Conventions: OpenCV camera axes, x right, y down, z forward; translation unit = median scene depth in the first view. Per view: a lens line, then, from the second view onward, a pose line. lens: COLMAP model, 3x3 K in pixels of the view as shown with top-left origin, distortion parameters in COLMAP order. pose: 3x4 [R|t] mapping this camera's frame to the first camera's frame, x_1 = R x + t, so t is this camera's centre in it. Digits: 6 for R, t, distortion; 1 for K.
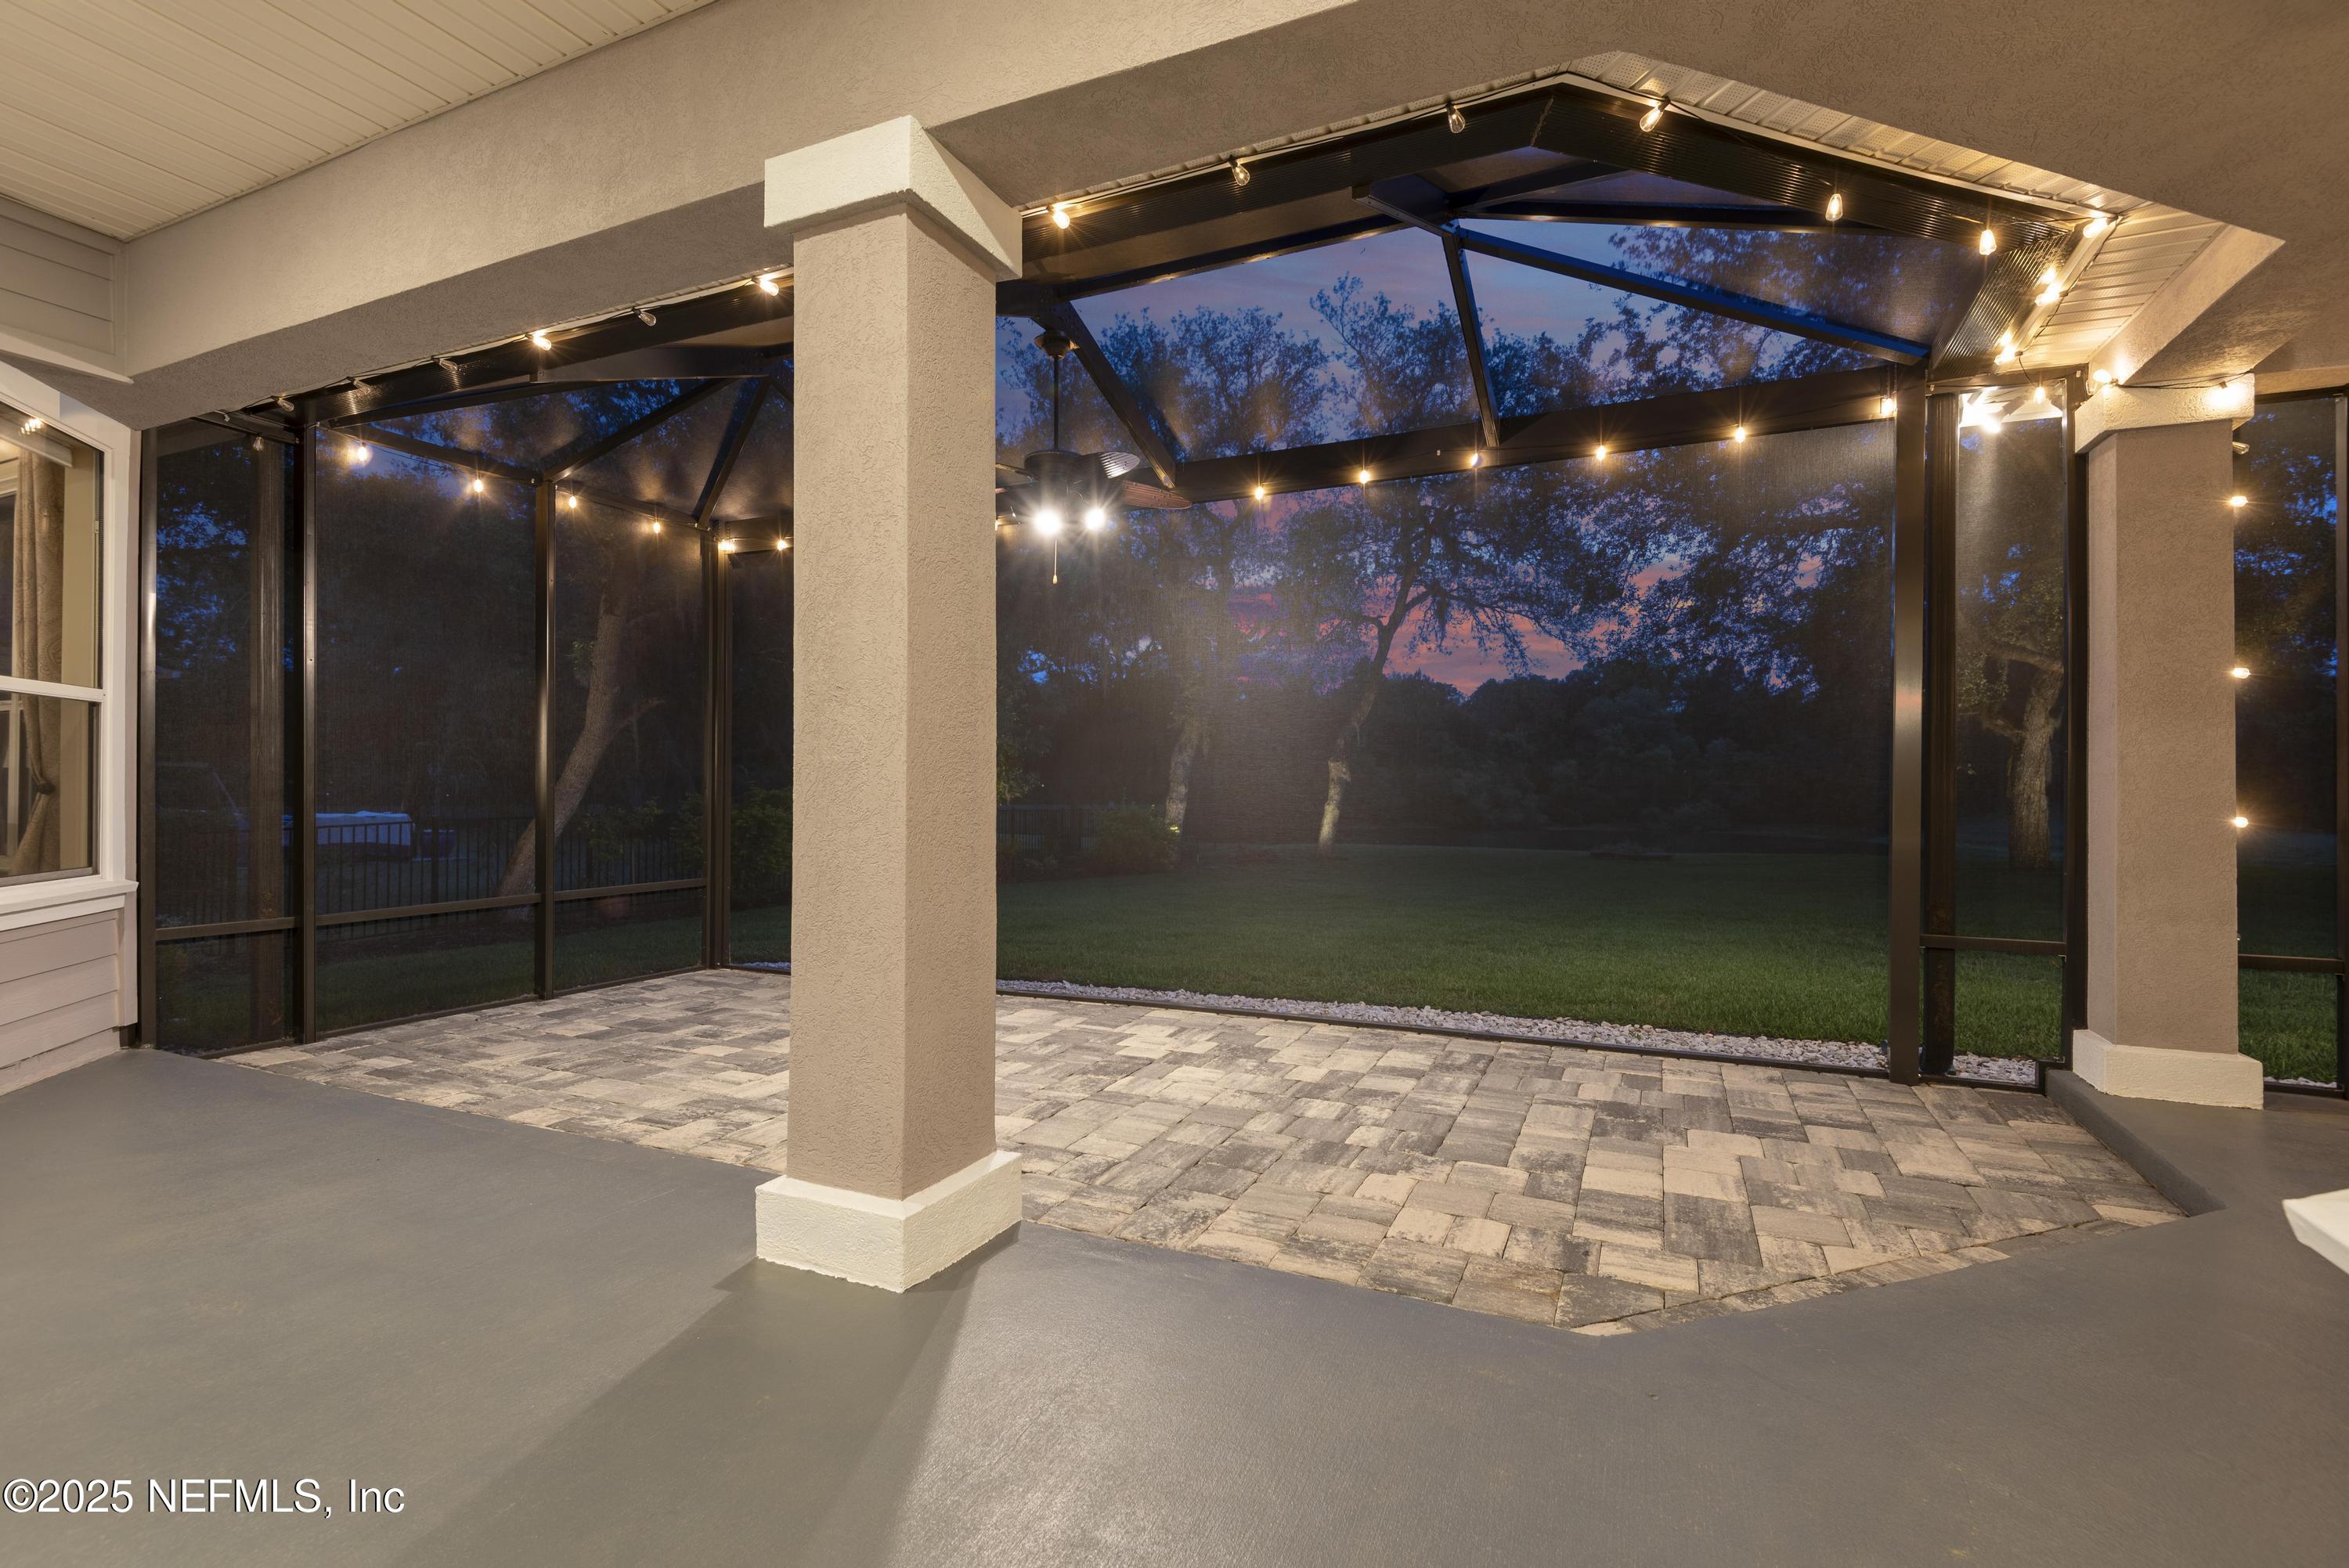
lens RADIAL K [[1065.2, 0, 1175.4], [0, 1065.2, 787.9], [0, 0, 1]] dist [0.011033, -0.002242]
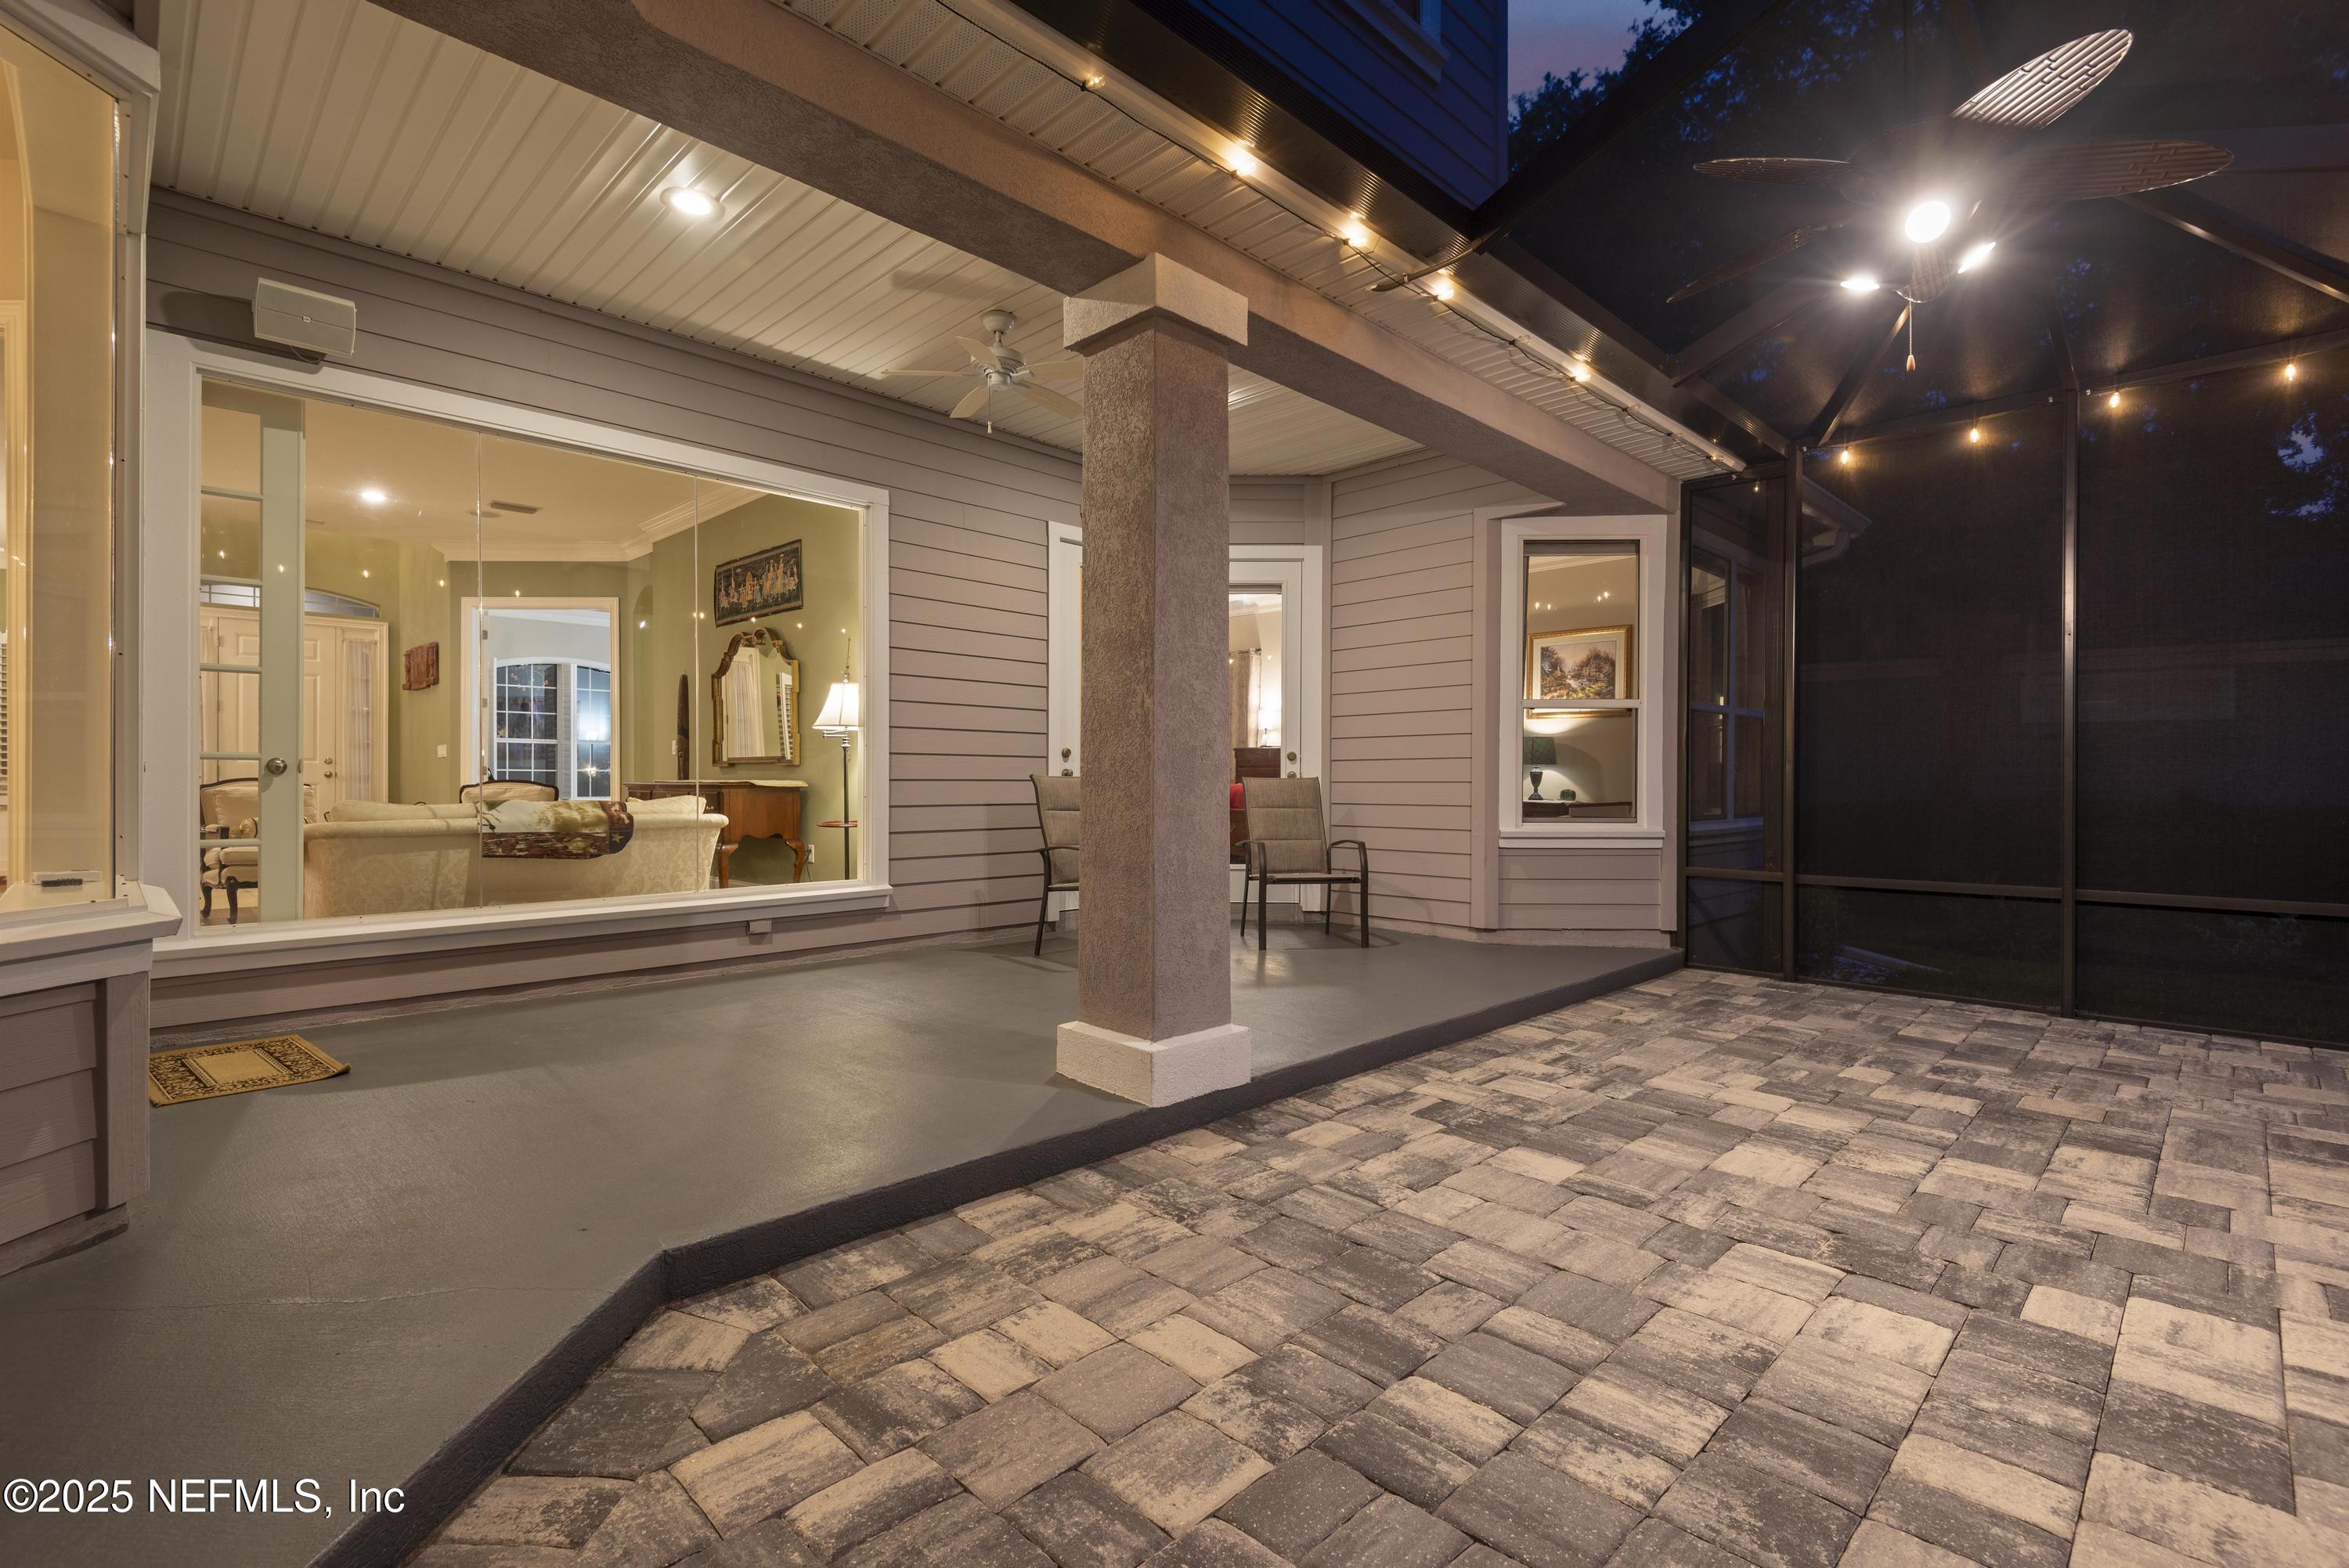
lens RADIAL K [[1065.2, 0, 1191.0], [0, 1065.2, 784.9], [0, 0, 1]] dist [0.011033, -0.002242]
pose [[-0.344343, -0.000544, -0.938844, 0.675680], [-0.005824, 0.999982, 0.001556, 0.032781], [0.938826, 0.006004, -0.344340, 1.032391]]
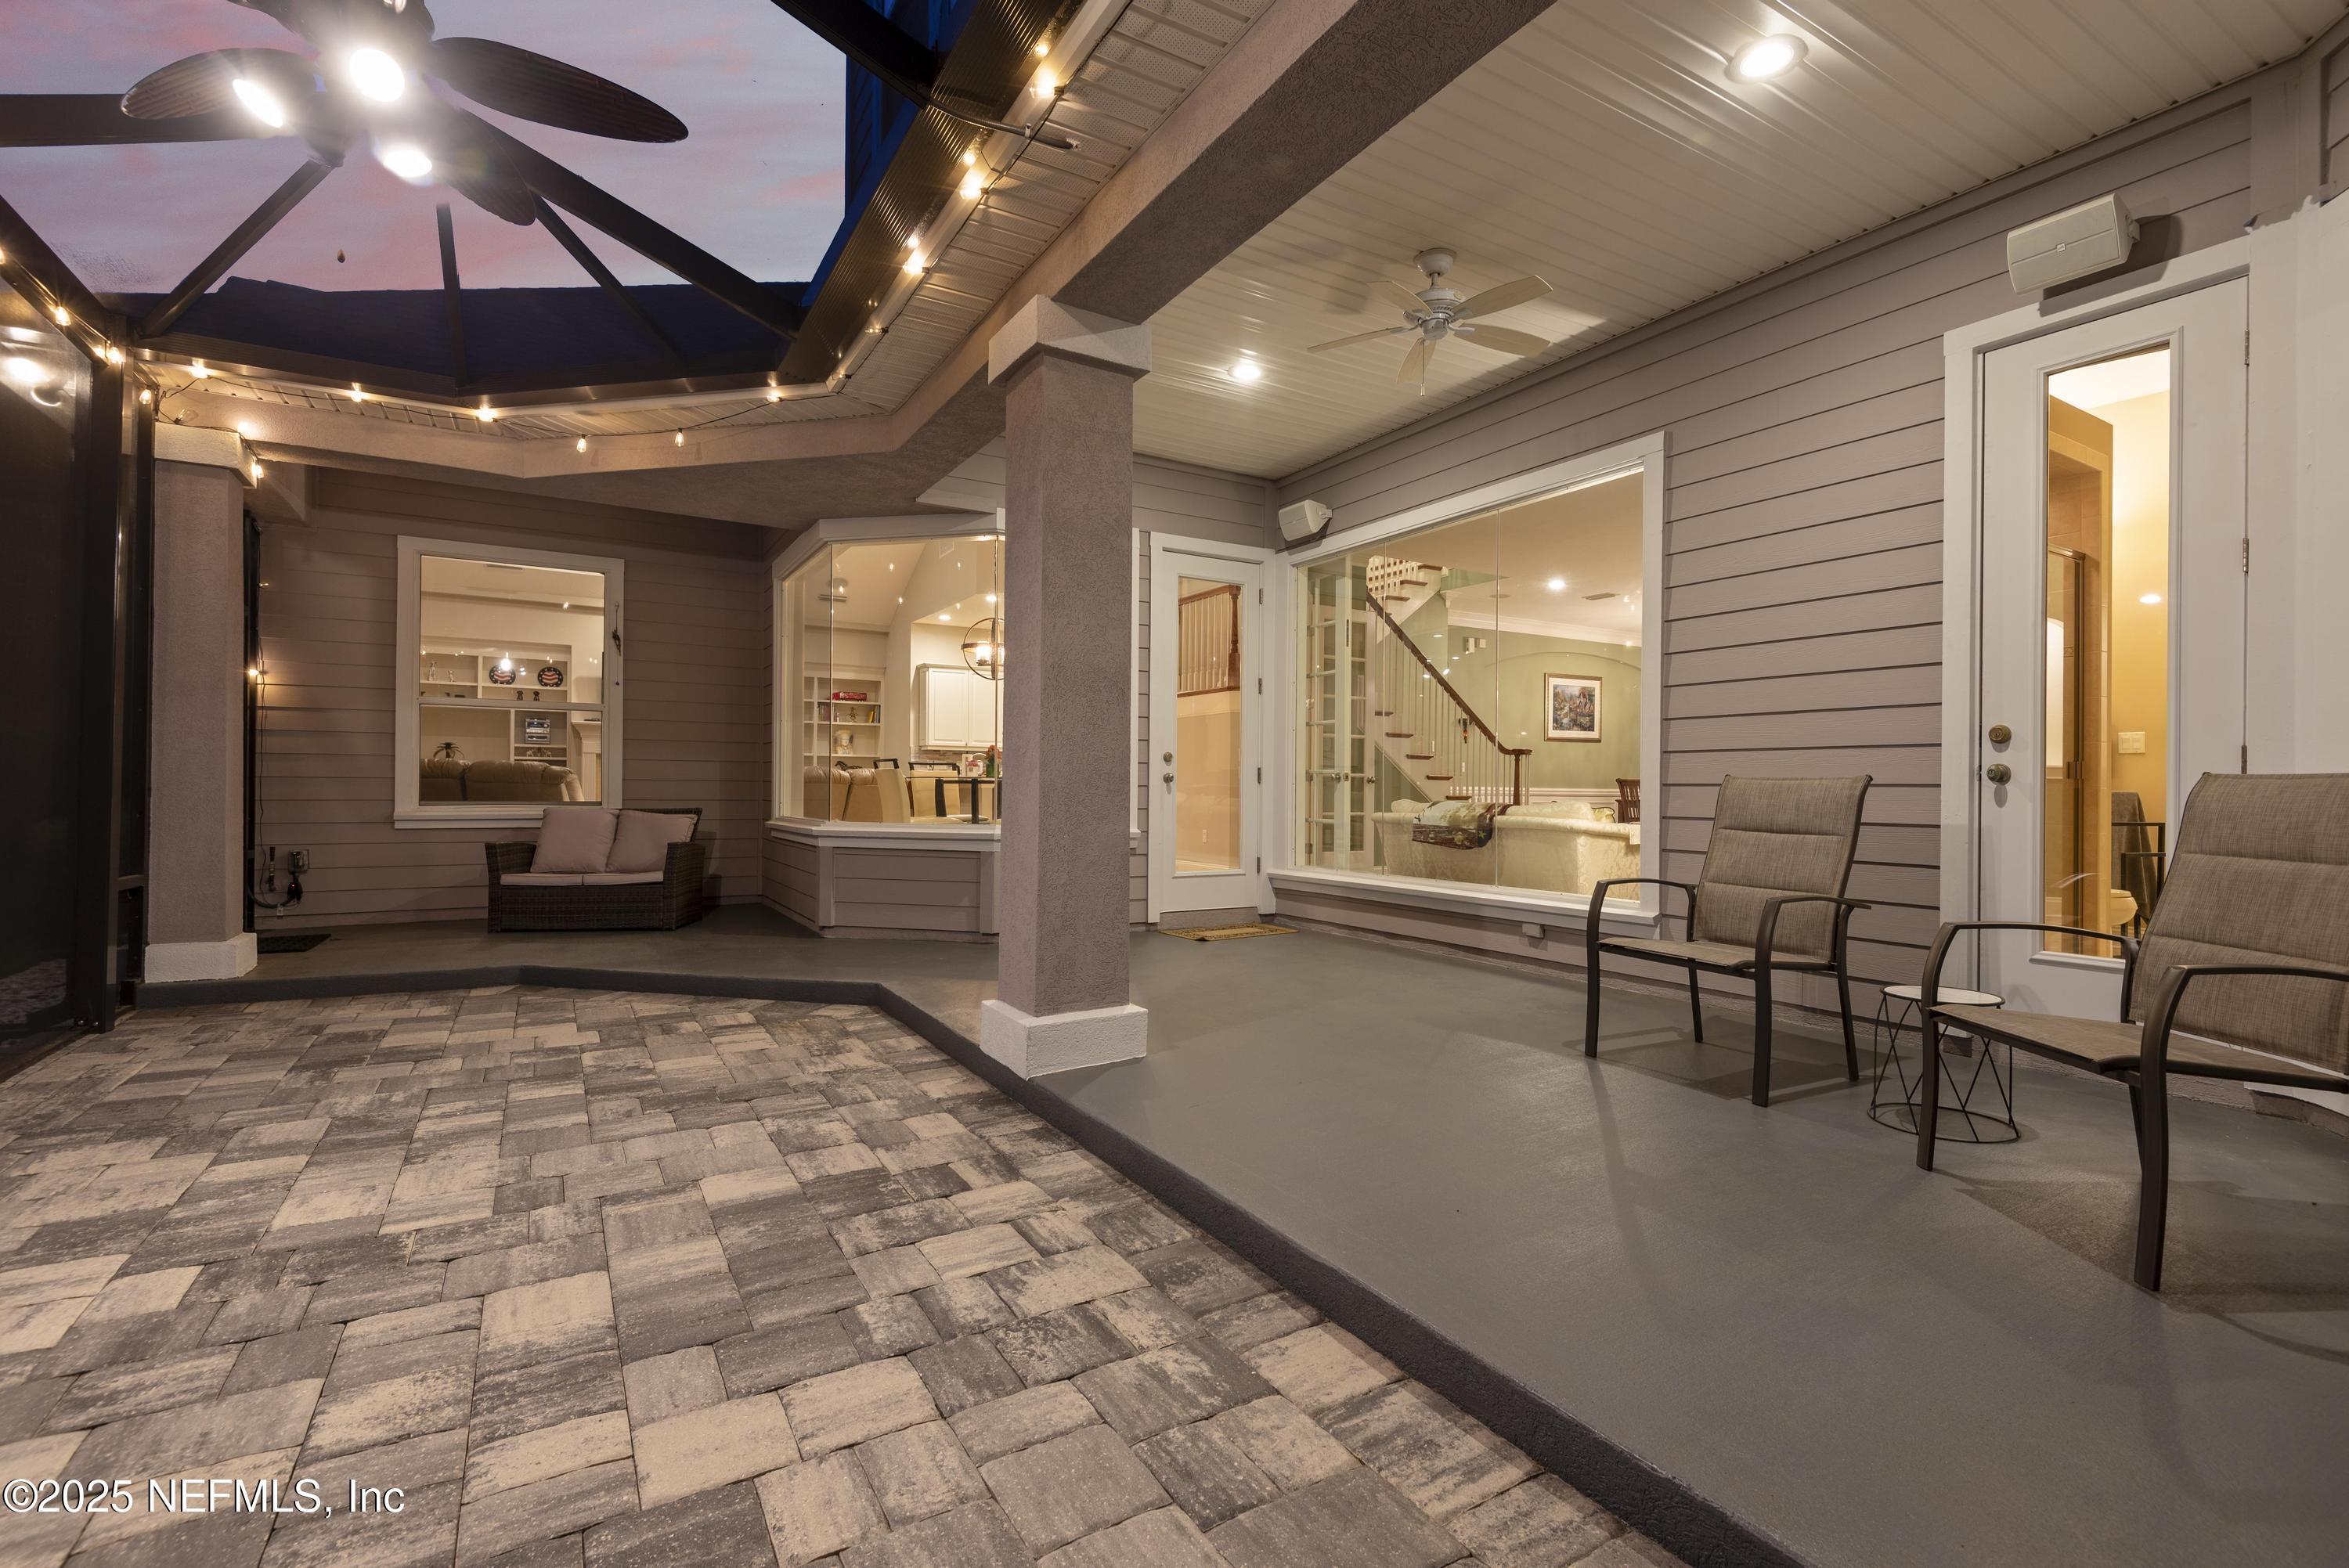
lens RADIAL K [[1065.2, 0, 1176.8], [0, 1065.2, 780.6], [0, 0, 1]] dist [0.011033, -0.002242]
pose [[-0.820020, -0.007763, 0.572282, -0.838496], [-0.010411, 0.999945, -0.001353, 0.032599], [-0.572240, -0.007068, -0.820056, 1.444411]]
